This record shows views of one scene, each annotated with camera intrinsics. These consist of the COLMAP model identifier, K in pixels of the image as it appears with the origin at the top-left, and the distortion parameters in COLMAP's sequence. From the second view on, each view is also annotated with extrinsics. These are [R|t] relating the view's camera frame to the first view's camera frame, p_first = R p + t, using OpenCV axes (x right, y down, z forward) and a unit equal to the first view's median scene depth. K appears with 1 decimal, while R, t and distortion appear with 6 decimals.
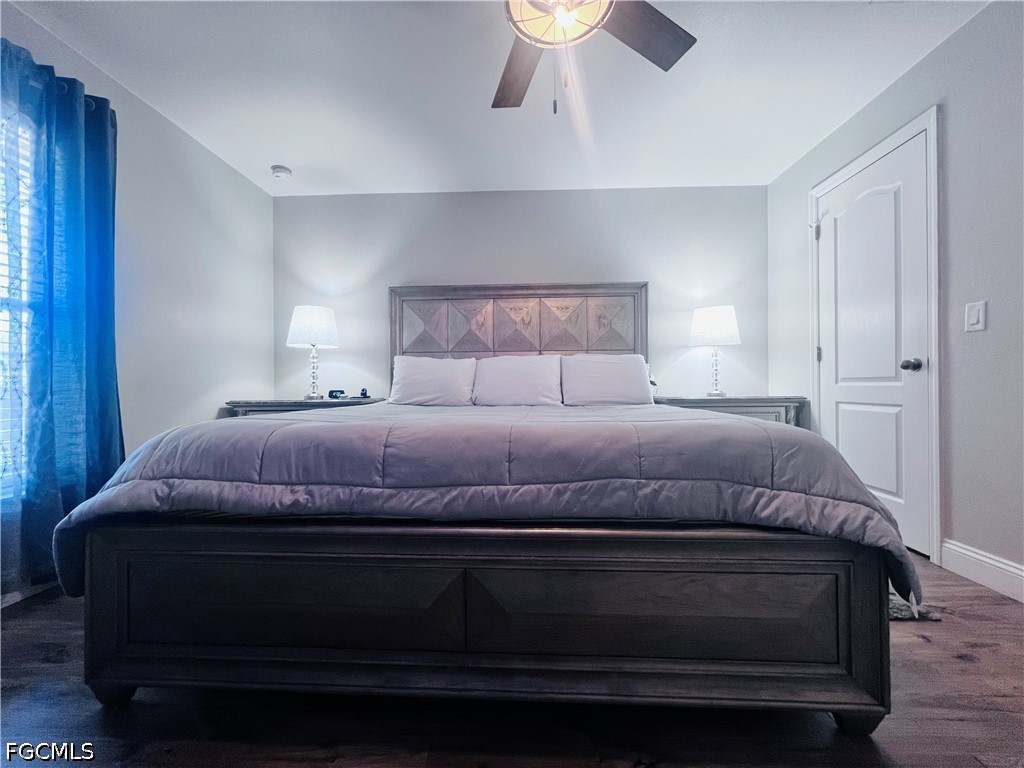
lens RADIAL K [[408.9, 0, 511.6], [0, 408.9, 383.7], [0, 0, 1]] dist [-0.002272, 0.000512]
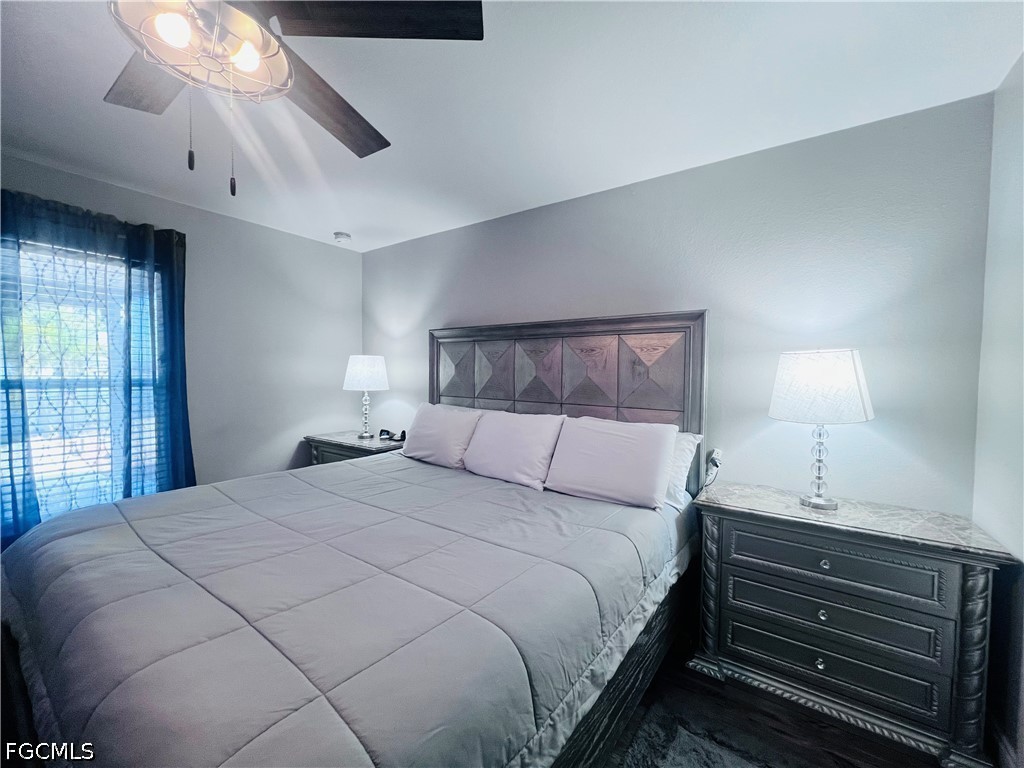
lens RADIAL K [[408.9, 0, 512.4], [0, 408.9, 383.4], [0, 0, 1]] dist [-0.002272, 0.000512]
pose [[0.839469, 0.032557, -0.542431, 0.531154], [-0.015162, 0.999218, 0.036509, -0.185569], [0.543196, -0.022424, 0.839306, 0.342019]]
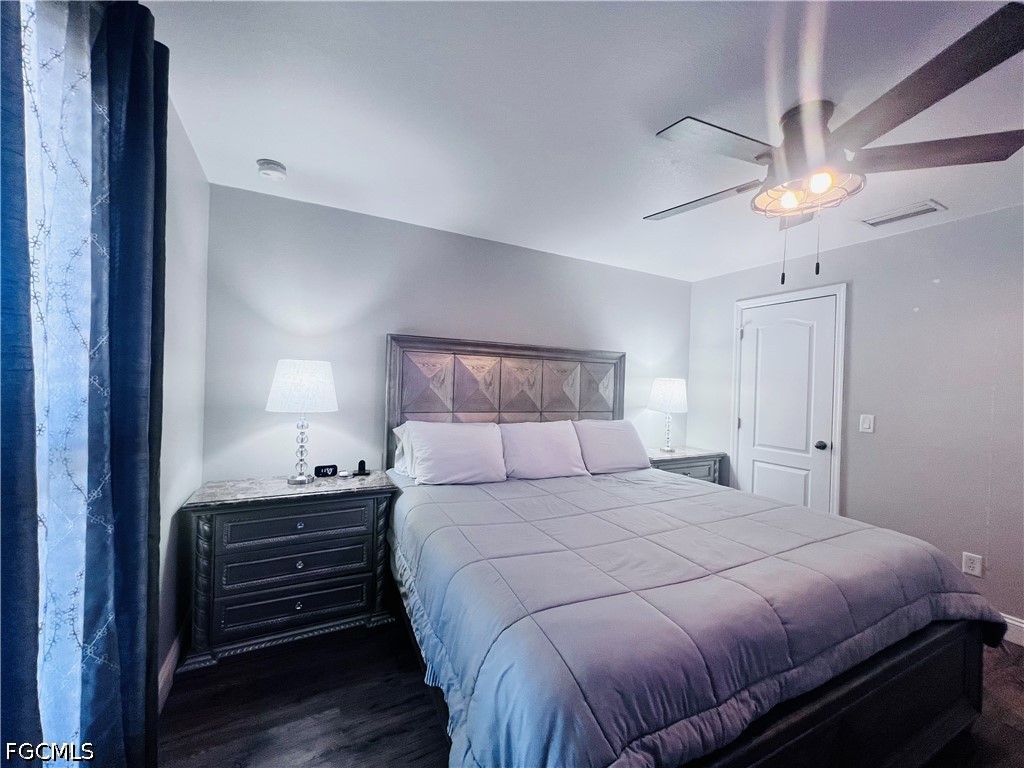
lens RADIAL K [[408.9, 0, 512.1], [0, 408.9, 384.0], [0, 0, 1]] dist [-0.002272, 0.000512]
pose [[0.868655, 0.032608, 0.494343, -0.621546], [-0.037521, 0.999296, 0.000016, -0.184665], [-0.493995, -0.018562, 0.869267, 0.196047]]
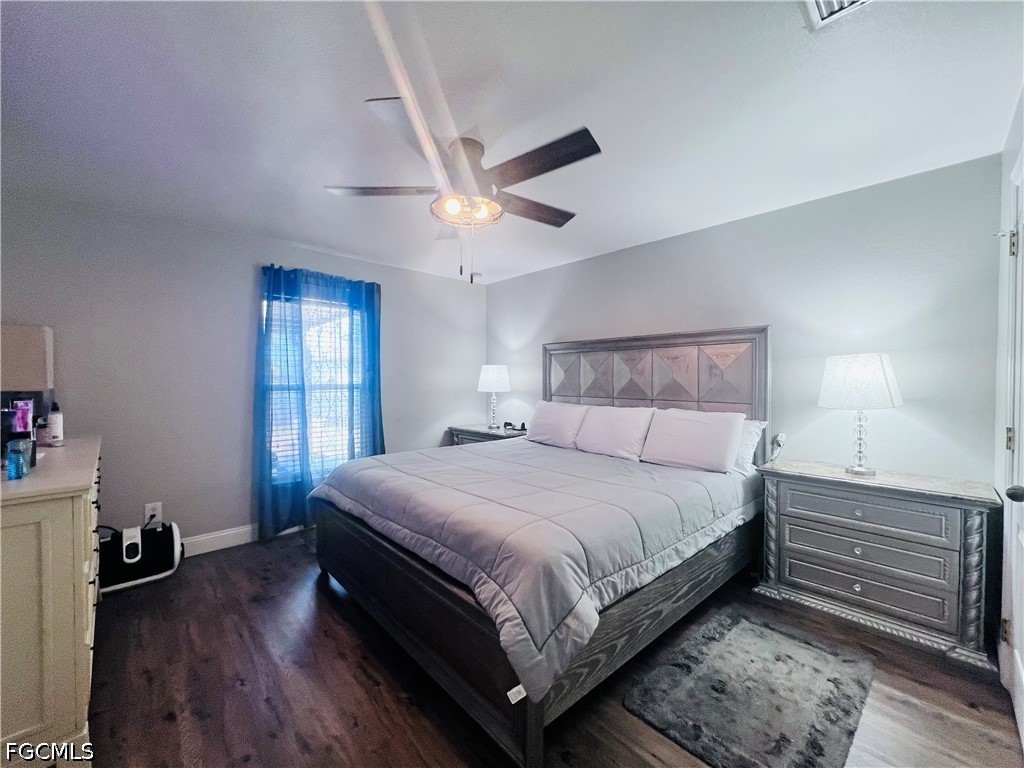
lens RADIAL K [[408.9, 0, 512.3], [0, 408.9, 383.9], [0, 0, 1]] dist [-0.002272, 0.000512]
pose [[0.715545, 0.016314, -0.698376, 0.673521], [-0.001315, 0.999757, 0.022007, -0.178778], [0.698565, -0.014829, 0.715393, 0.019120]]
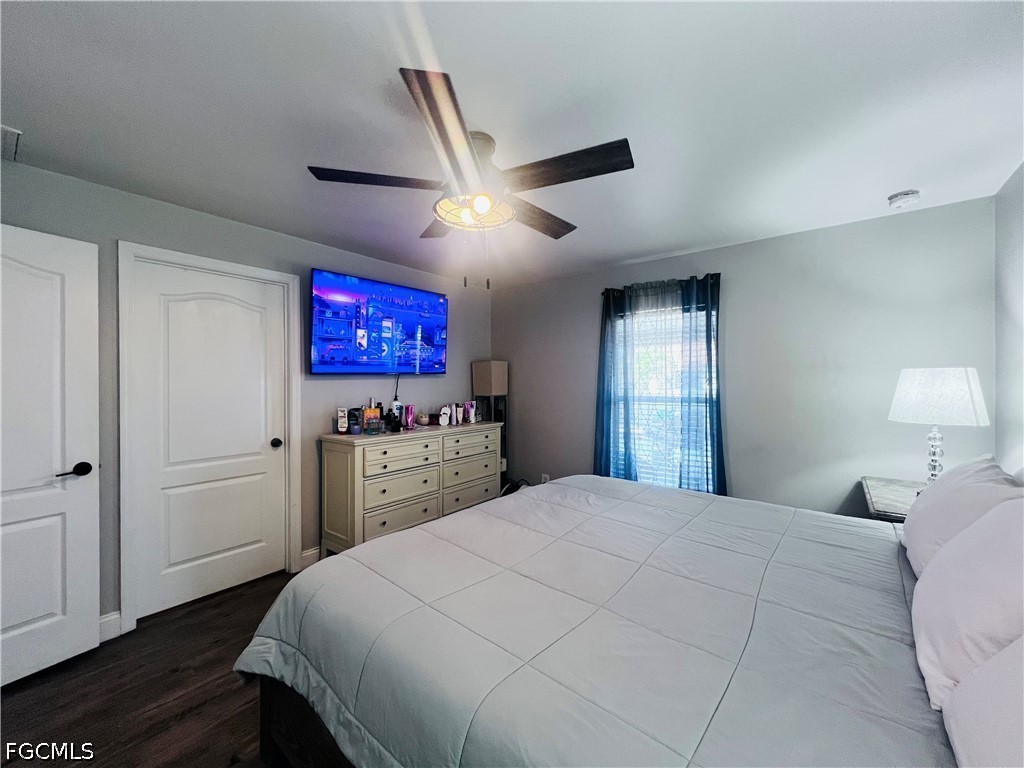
lens RADIAL K [[408.9, 0, 511.6], [0, 408.9, 384.9], [0, 0, 1]] dist [-0.002272, 0.000512]
pose [[-0.592814, 0.010104, -0.805276, 0.592449], [0.009104, 0.999941, 0.005845, -0.197924], [0.805288, -0.003866, -0.592871, 0.990558]]
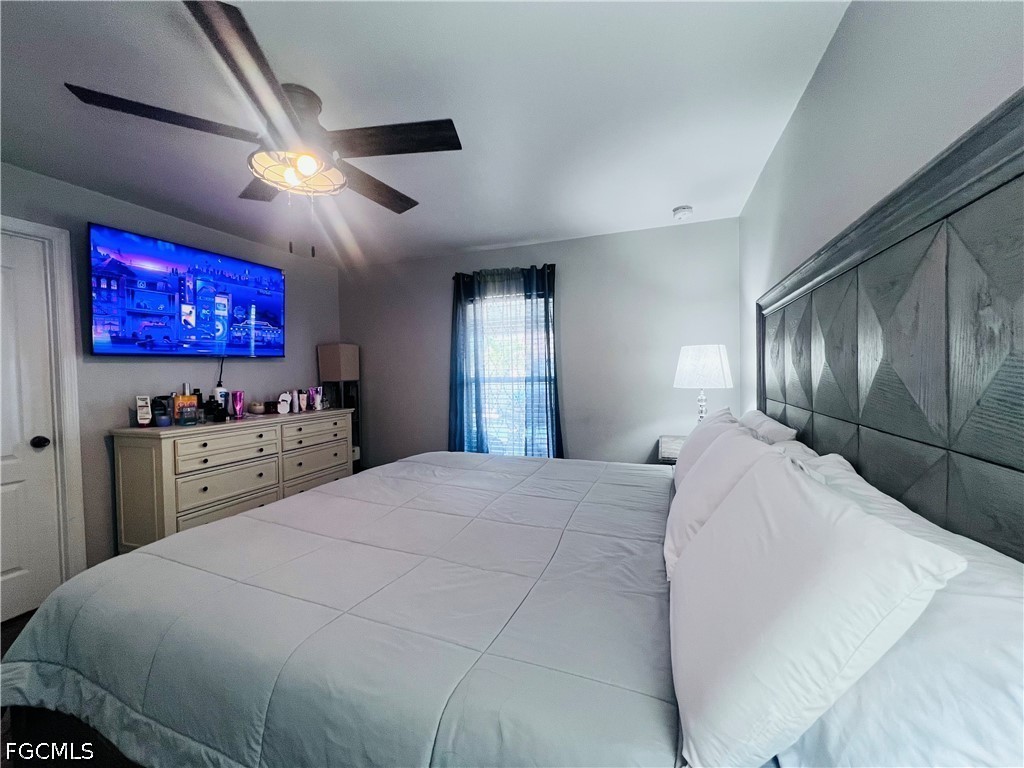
lens RADIAL K [[408.9, 0, 512.3], [0, 408.9, 384.7], [0, 0, 1]] dist [-0.002272, 0.000512]
pose [[-0.306715, 0.036558, -0.951099, 0.593707], [0.025257, 0.999223, 0.030263, -0.162392], [0.951466, -0.014740, -0.307400, 1.046458]]
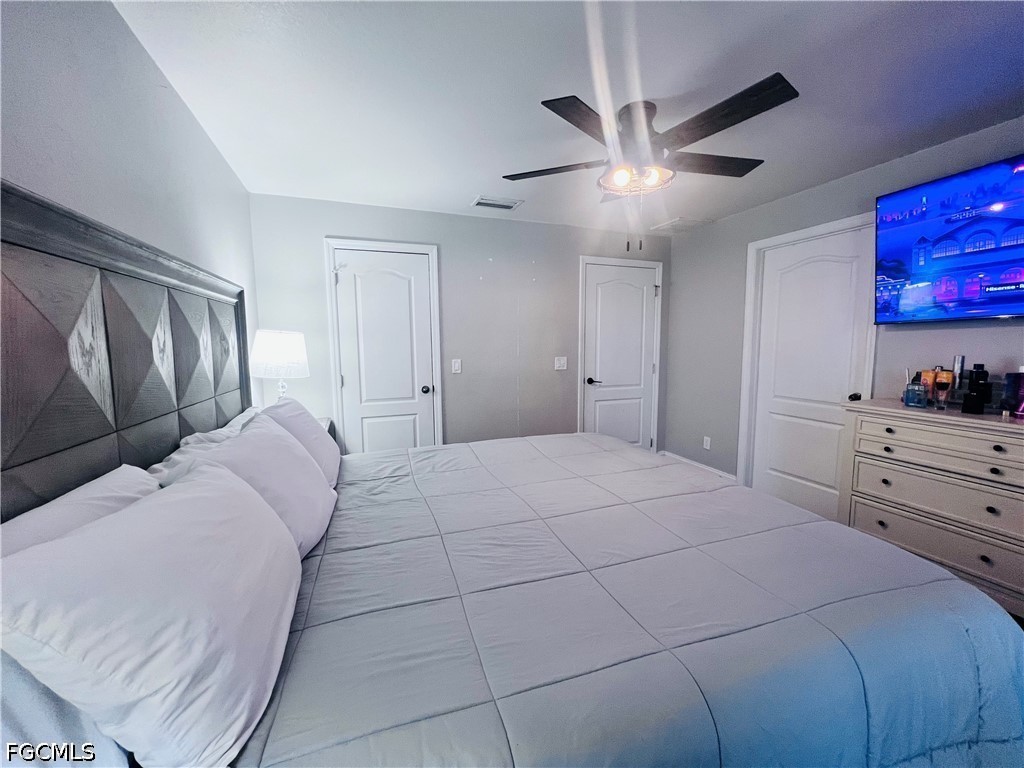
lens RADIAL K [[408.9, 0, 513.0], [0, 408.9, 386.9], [0, 0, 1]] dist [-0.002272, 0.000512]
pose [[-0.384881, -0.094514, 0.918114, -0.591353], [0.010094, 0.994253, 0.106583, -0.189566], [-0.922911, 0.050289, -0.381715, 1.046442]]
